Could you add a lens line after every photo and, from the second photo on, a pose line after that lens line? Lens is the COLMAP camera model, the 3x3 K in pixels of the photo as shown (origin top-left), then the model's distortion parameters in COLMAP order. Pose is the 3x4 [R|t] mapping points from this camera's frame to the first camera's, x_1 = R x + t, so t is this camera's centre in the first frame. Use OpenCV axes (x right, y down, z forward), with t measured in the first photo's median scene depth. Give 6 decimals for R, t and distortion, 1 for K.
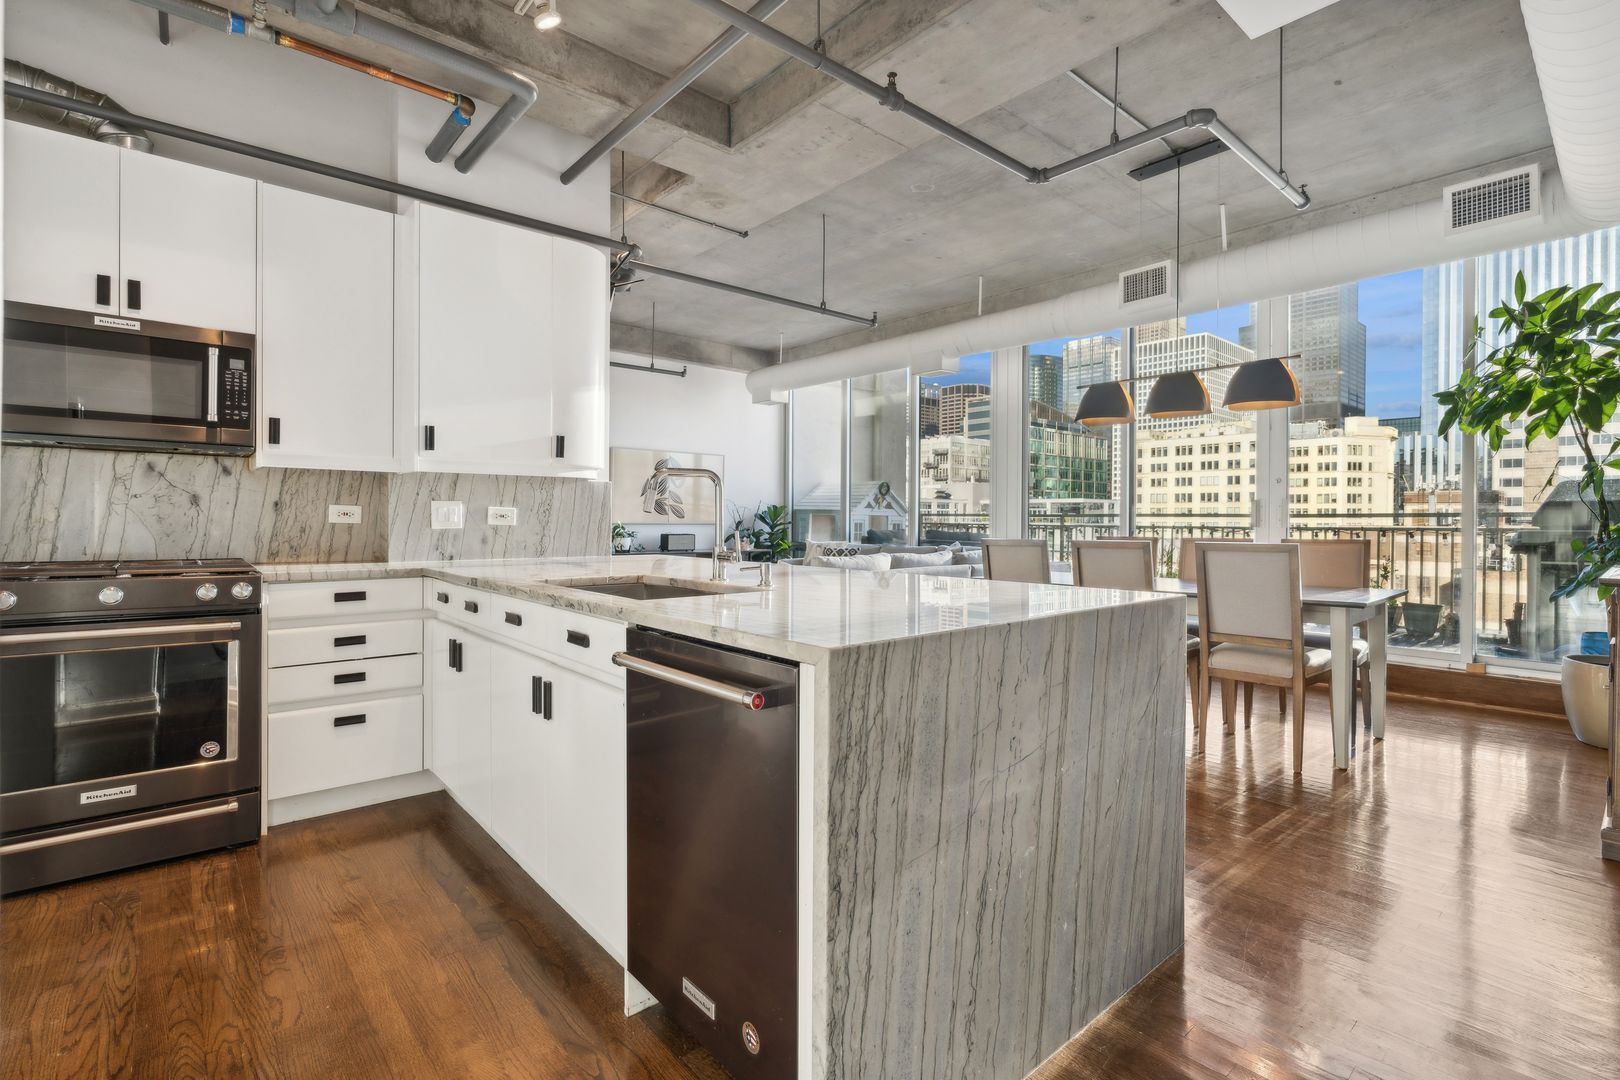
lens RADIAL K [[742.7, 0, 805.9], [0, 742.7, 523.9], [0, 0, 1]] dist [-0.003120, 0.000400]
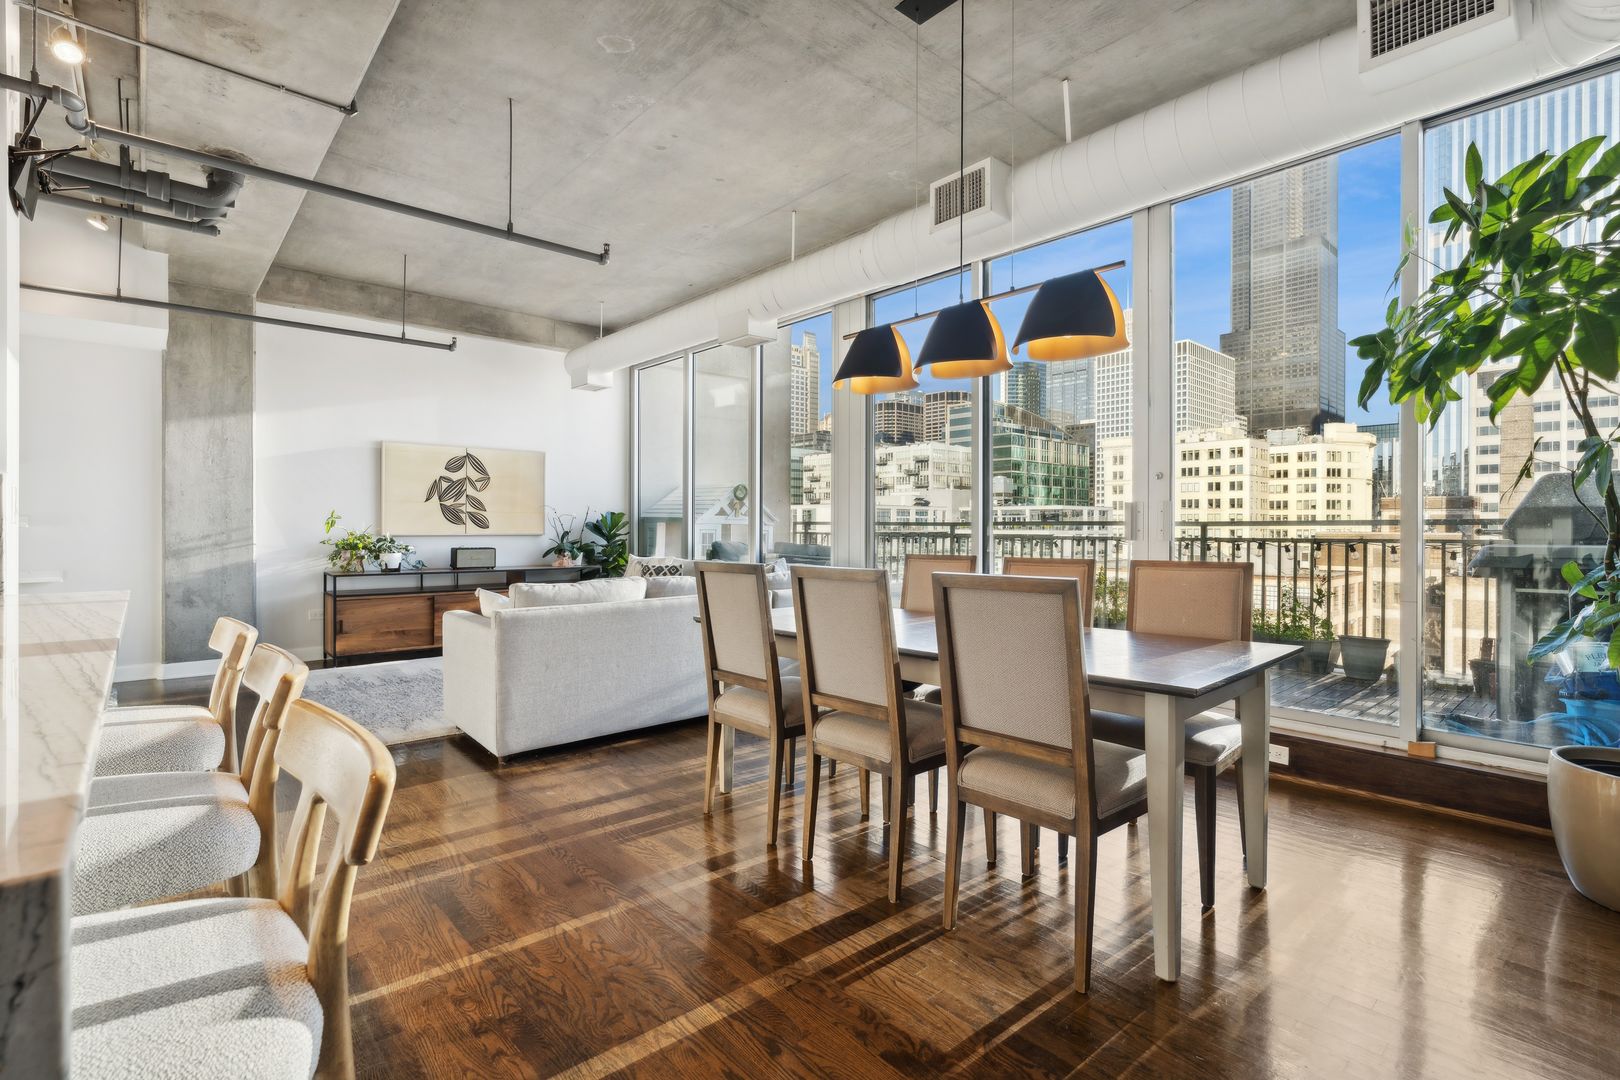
lens RADIAL K [[746.3, 0, 805.6], [0, 746.3, 528.7], [0, 0, 1]] dist [-0.003941, -0.000456]
pose [[0.999828, -0.003087, 0.018310, 0.400470], [0.003162, 0.999987, -0.004077, -0.006927], [-0.018297, 0.004135, 0.999824, 0.400940]]
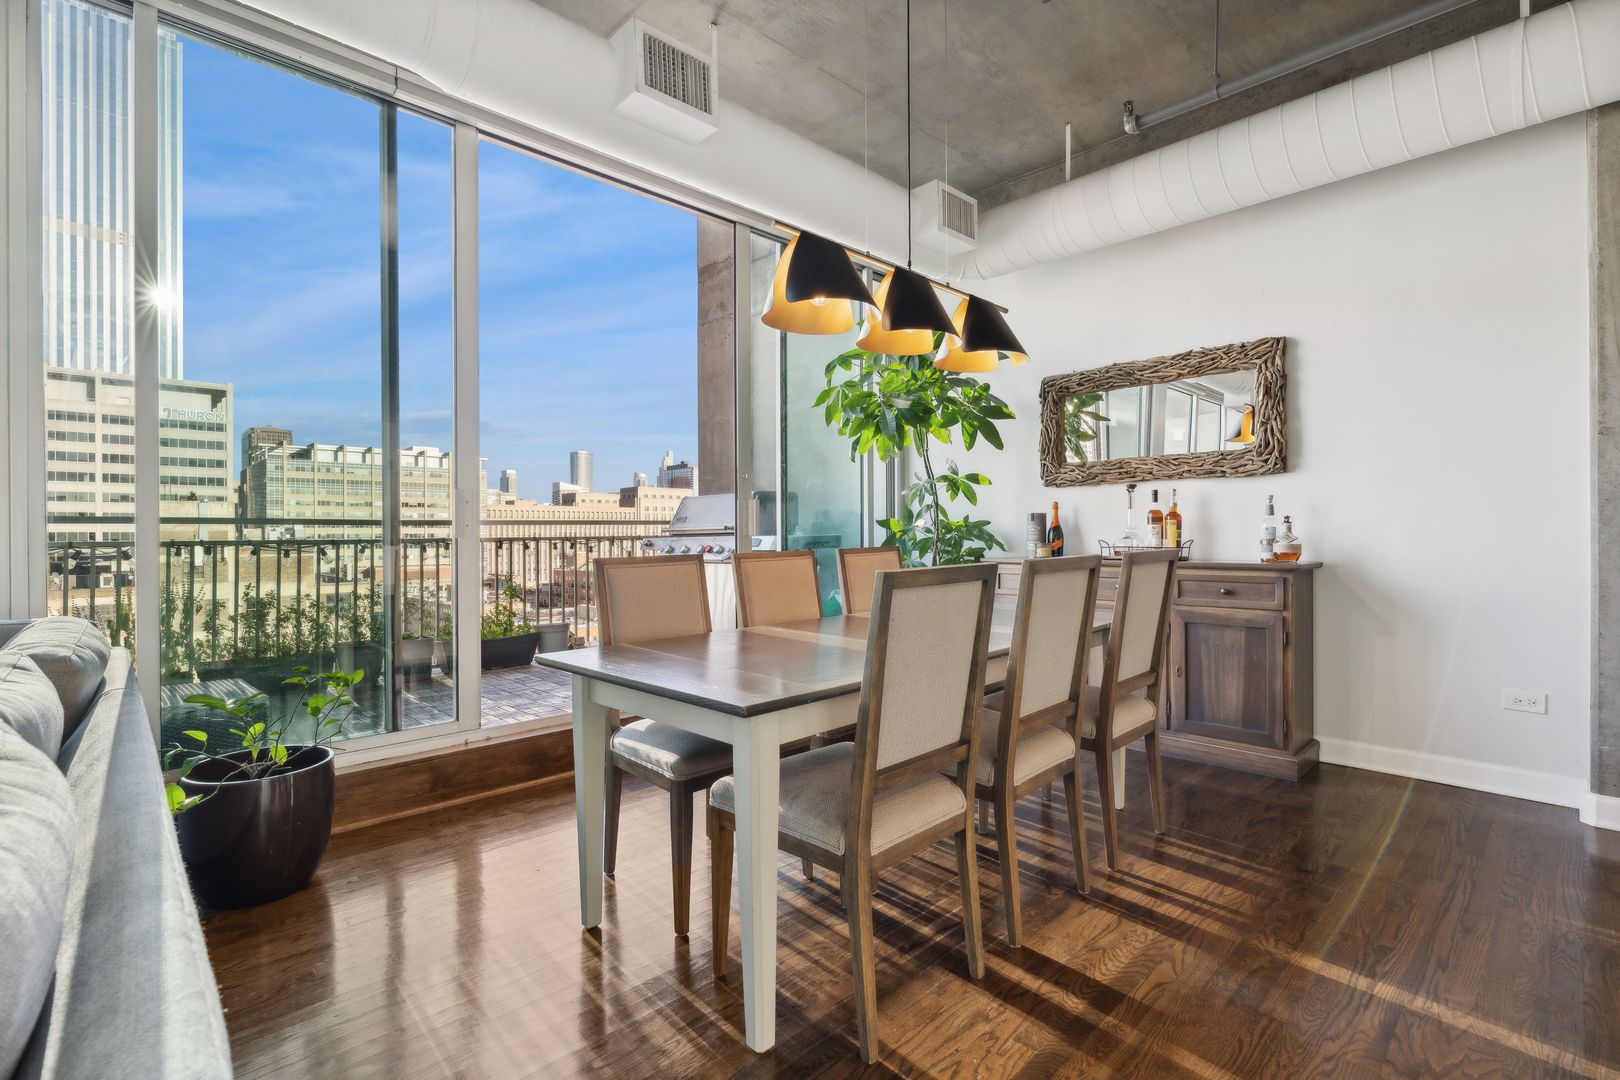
lens RADIAL K [[747.7, 0, 803.9], [0, 747.7, 535.0], [0, 0, 1]] dist [-0.000326, 0.000113]
pose [[-0.056445, -0.006249, 0.998386, -0.110644], [0.013550, 0.999884, 0.007024, 0.001277], [-0.998314, 0.013925, -0.056354, 1.279666]]
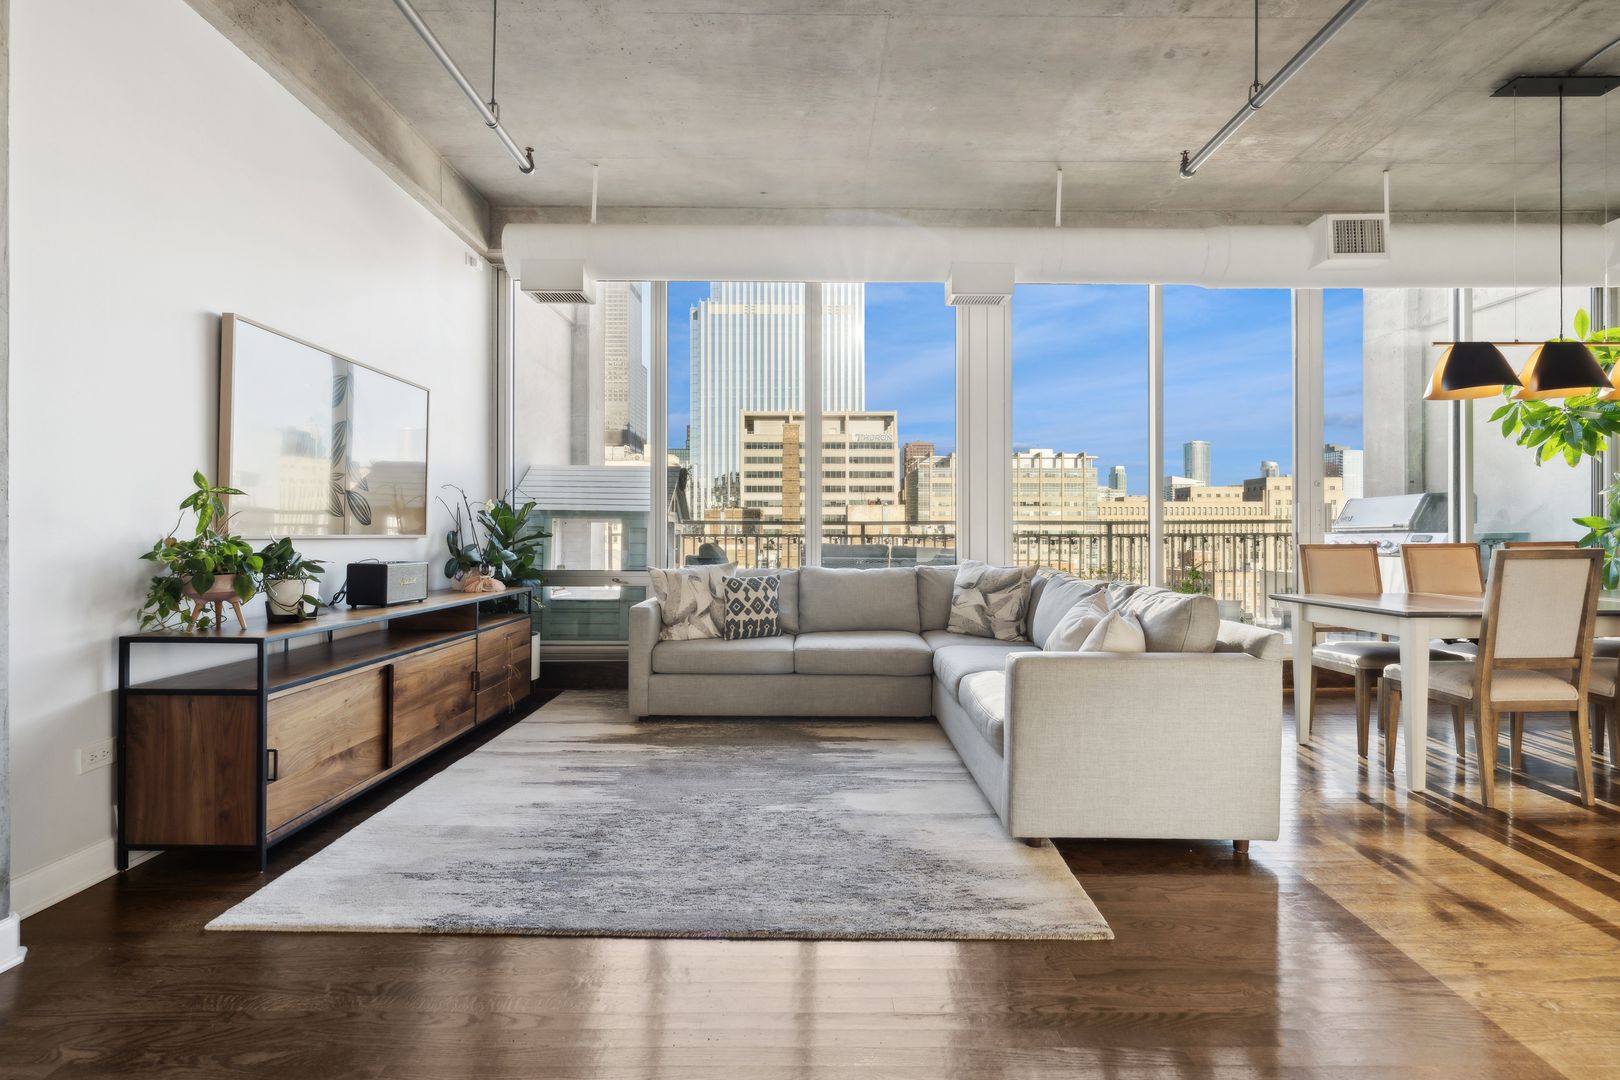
lens RADIAL K [[761.3, 0, 812.7], [0, 761.3, 532.2], [0, 0, 1]] dist [-0.004543, -0.000003]
pose [[0.643846, -0.004714, 0.765141, -0.777418], [0.010340, 0.999943, -0.002540, 0.000634], [-0.765086, 0.009547, 0.643858, 1.251277]]
